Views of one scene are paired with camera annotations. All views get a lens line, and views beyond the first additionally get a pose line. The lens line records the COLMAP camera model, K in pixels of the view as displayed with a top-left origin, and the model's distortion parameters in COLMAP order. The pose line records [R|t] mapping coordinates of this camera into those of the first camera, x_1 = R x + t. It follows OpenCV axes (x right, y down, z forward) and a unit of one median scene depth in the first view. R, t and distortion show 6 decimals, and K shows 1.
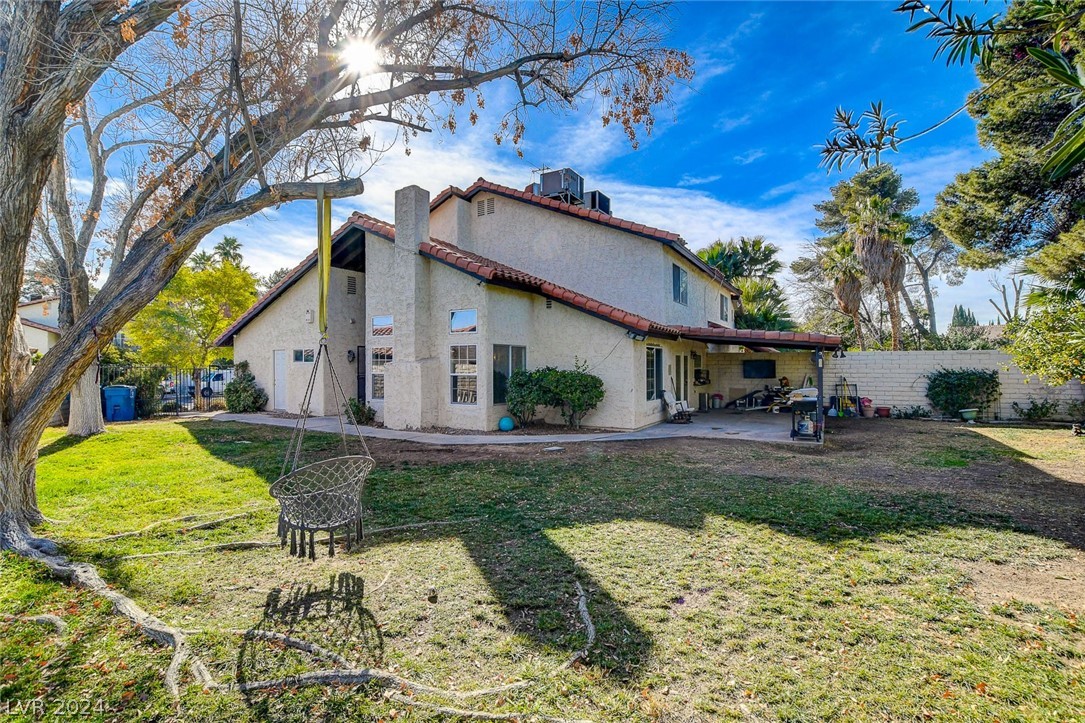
lens RADIAL K [[491.1, 0, 542.5], [0, 491.1, 361.5], [0, 0, 1]] dist [-0.022206, 0.000599]
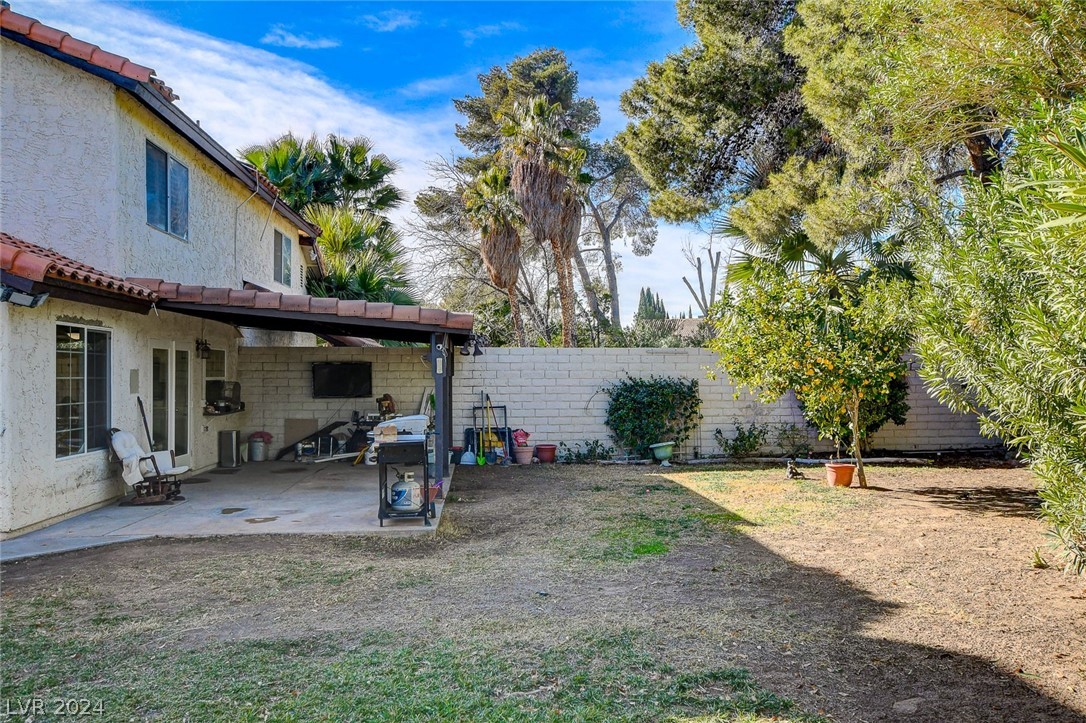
lens RADIAL K [[921.7, 0, 543.0], [0, 921.7, 361.5], [0, 0, 1]] dist [0.000855, 0.000903]
pose [[0.825030, 0.007226, 0.565043, 0.079024], [-0.002285, 0.999953, -0.009450, 0.005378], [-0.565085, 0.006505, 0.825007, 0.098261]]
